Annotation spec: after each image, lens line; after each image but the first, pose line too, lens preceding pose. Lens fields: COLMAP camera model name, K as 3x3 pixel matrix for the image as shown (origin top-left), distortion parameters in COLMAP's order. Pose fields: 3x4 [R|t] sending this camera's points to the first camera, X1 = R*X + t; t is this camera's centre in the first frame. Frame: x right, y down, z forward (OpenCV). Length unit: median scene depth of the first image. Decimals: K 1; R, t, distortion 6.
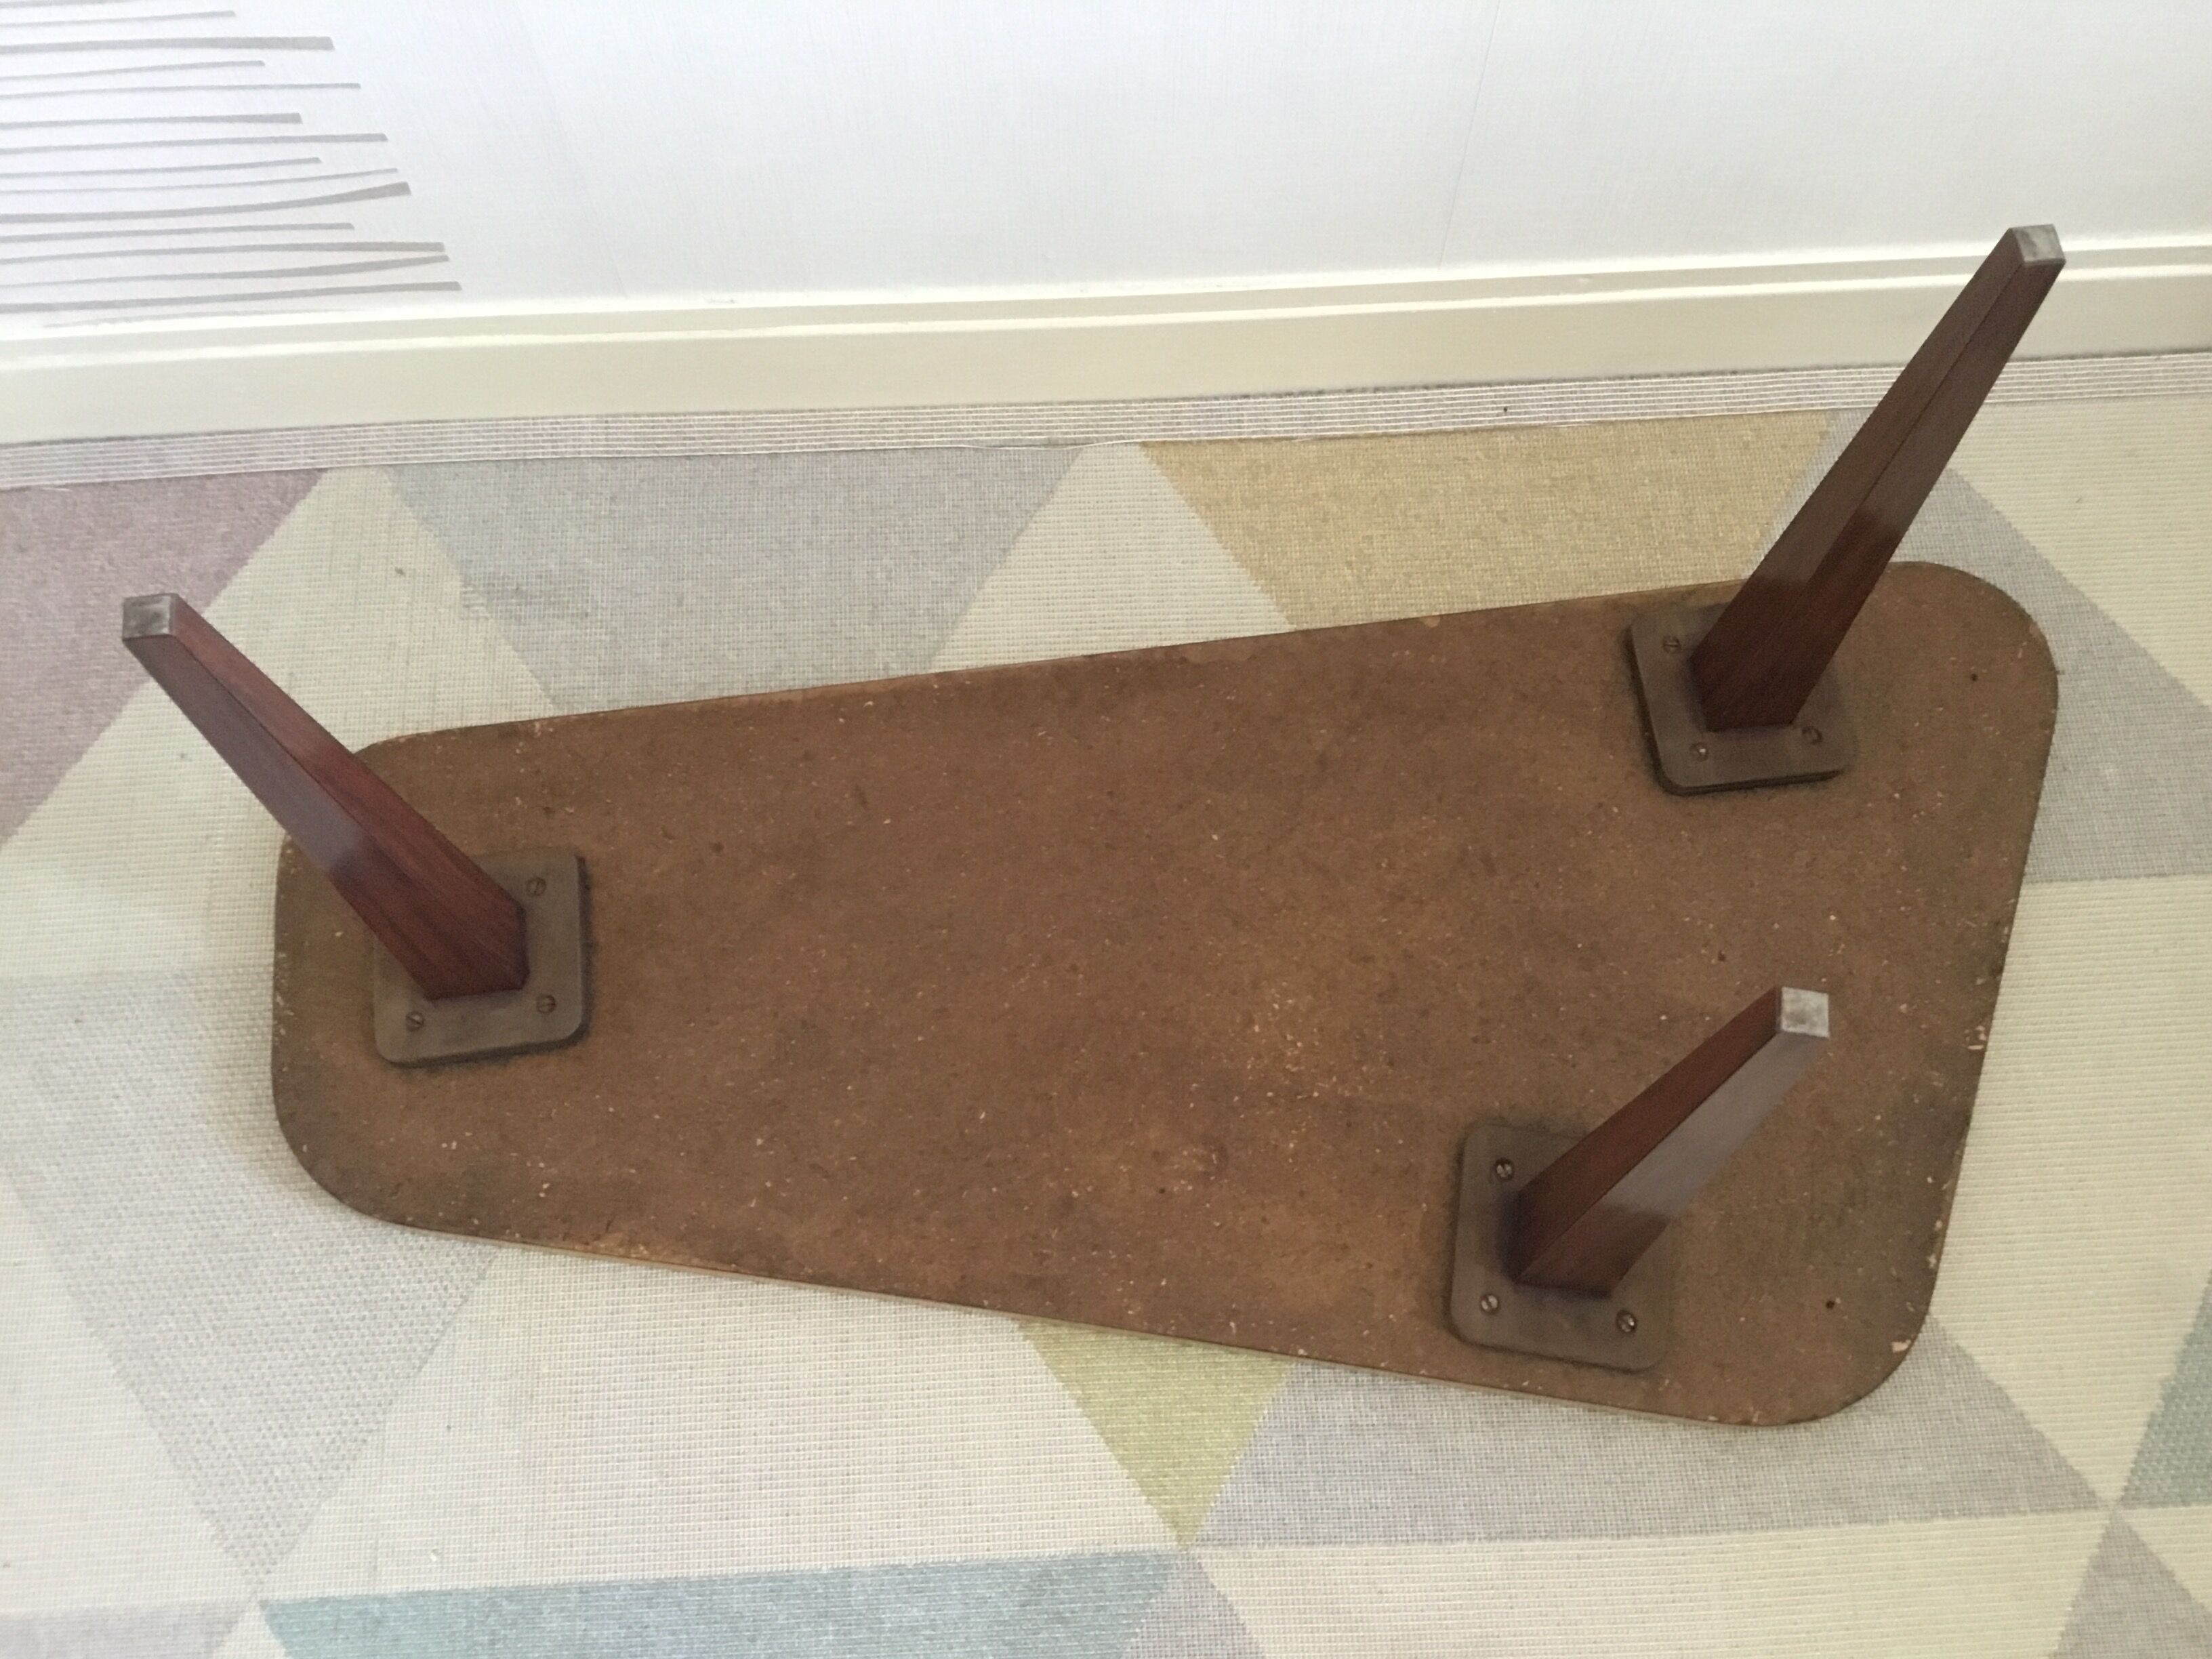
lens RADIAL K [[1981.2, 0, 1109.7], [0, 1981.2, 830.6], [0, 0, 1]] dist [0.045104, -0.086260]
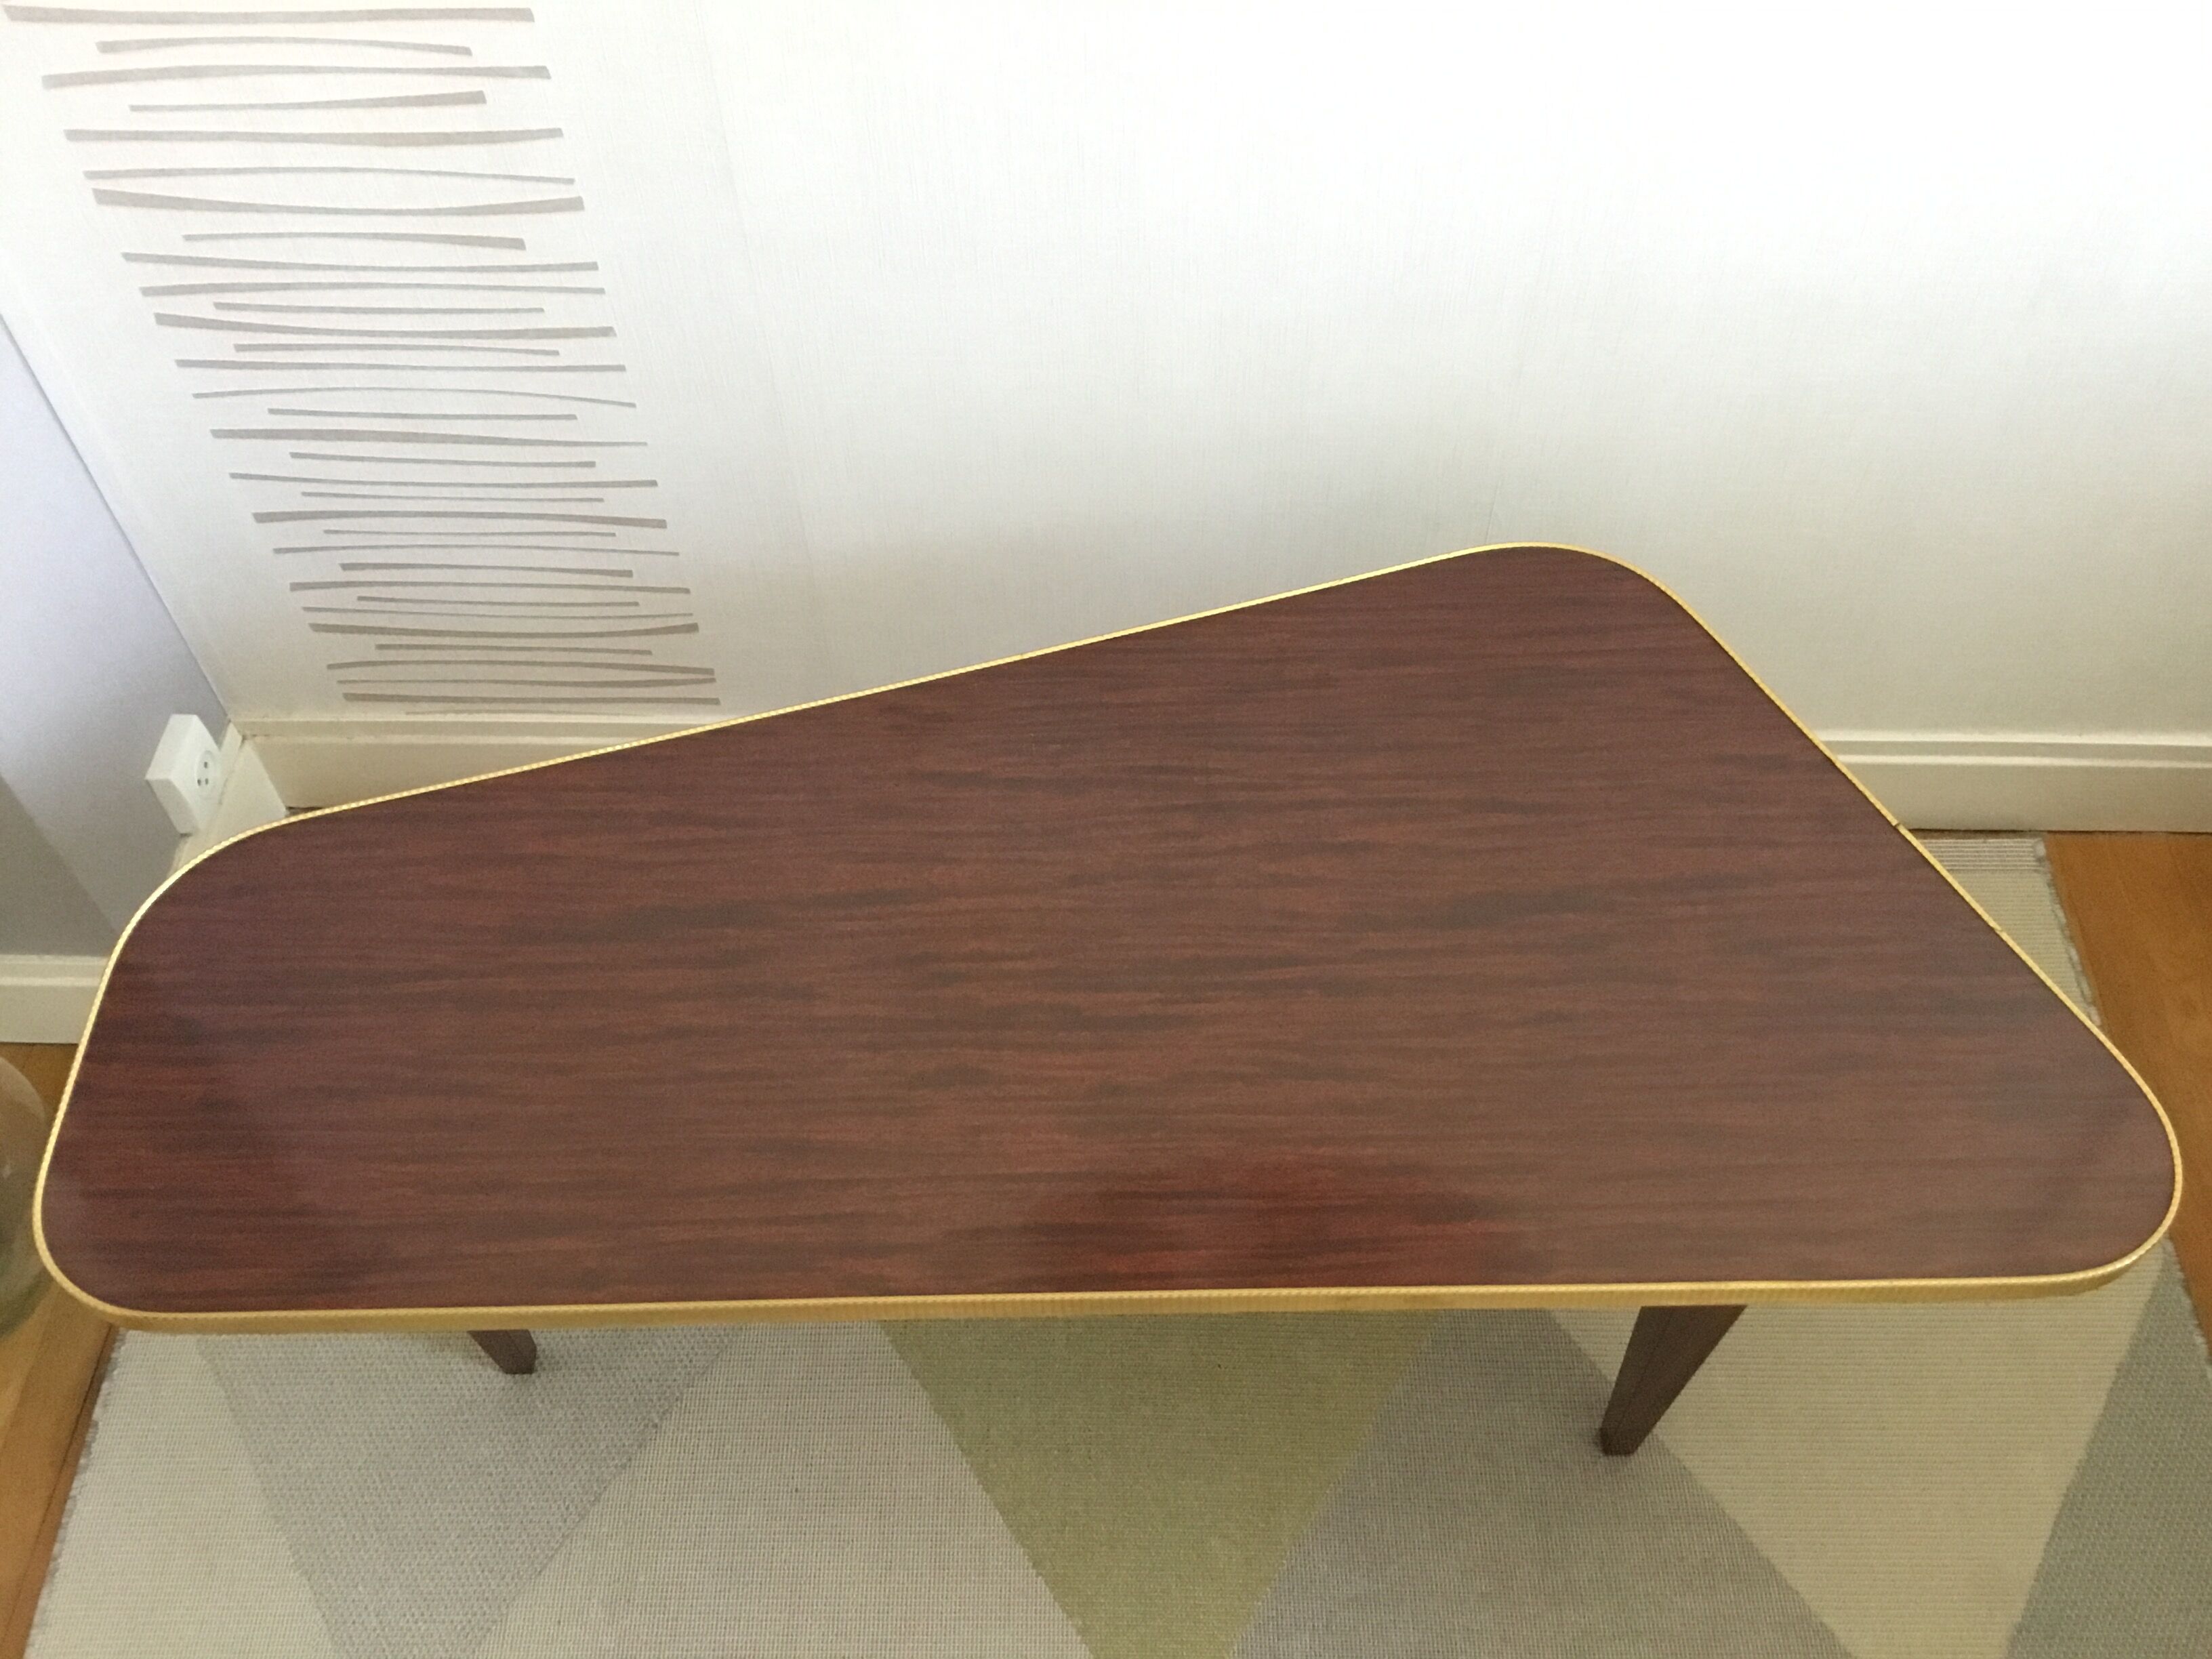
lens RADIAL K [[1981.2, 0, 1104.5], [0, 1981.2, 813.0], [0, 0, 1]] dist [0.045104, -0.086260]
pose [[0.998103, 0.044222, -0.042832, 0.030872], [-0.053937, 0.963538, -0.262077, 0.132009], [0.029681, 0.263890, 0.964096, -0.290341]]
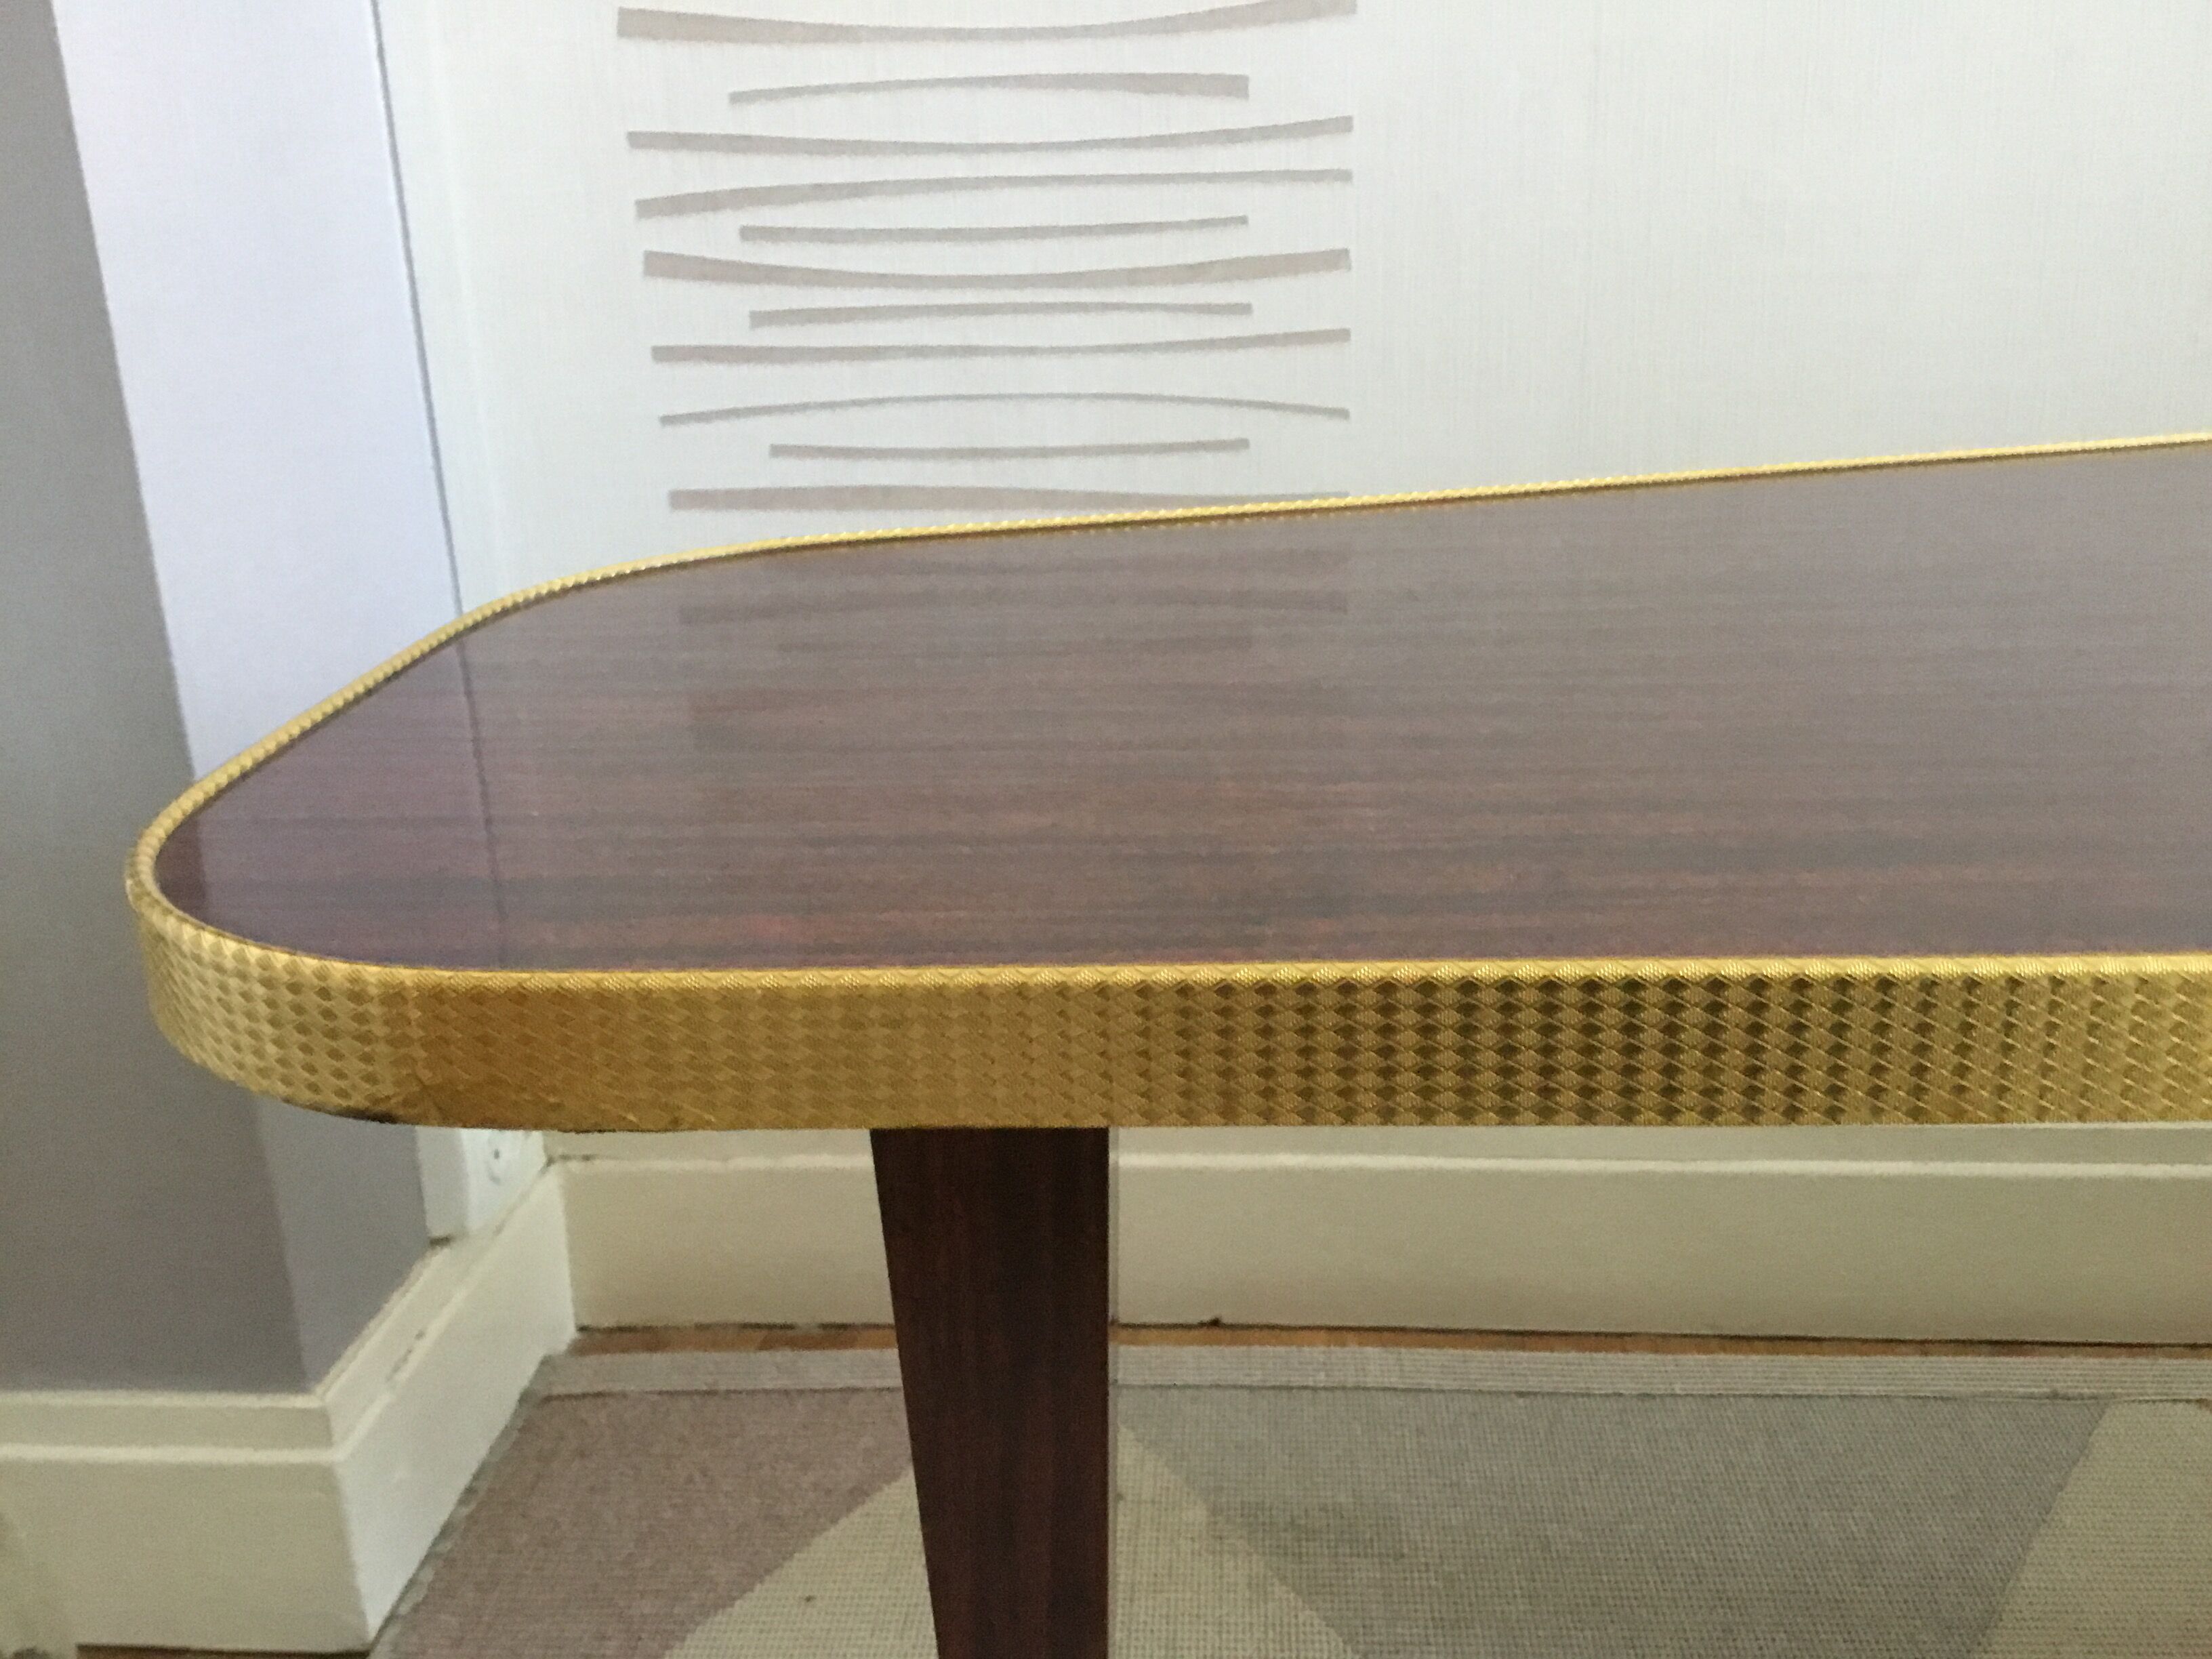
lens RADIAL K [[1981.2, 0, 1139.2], [0, 1981.2, 827.5], [0, 0, 1]] dist [0.045104, -0.086260]
pose [[0.993511, 0.005761, -0.113590, -0.333083], [-0.090719, 0.642518, -0.760882, 0.288806], [0.068601, 0.766249, 0.638871, 0.481228]]
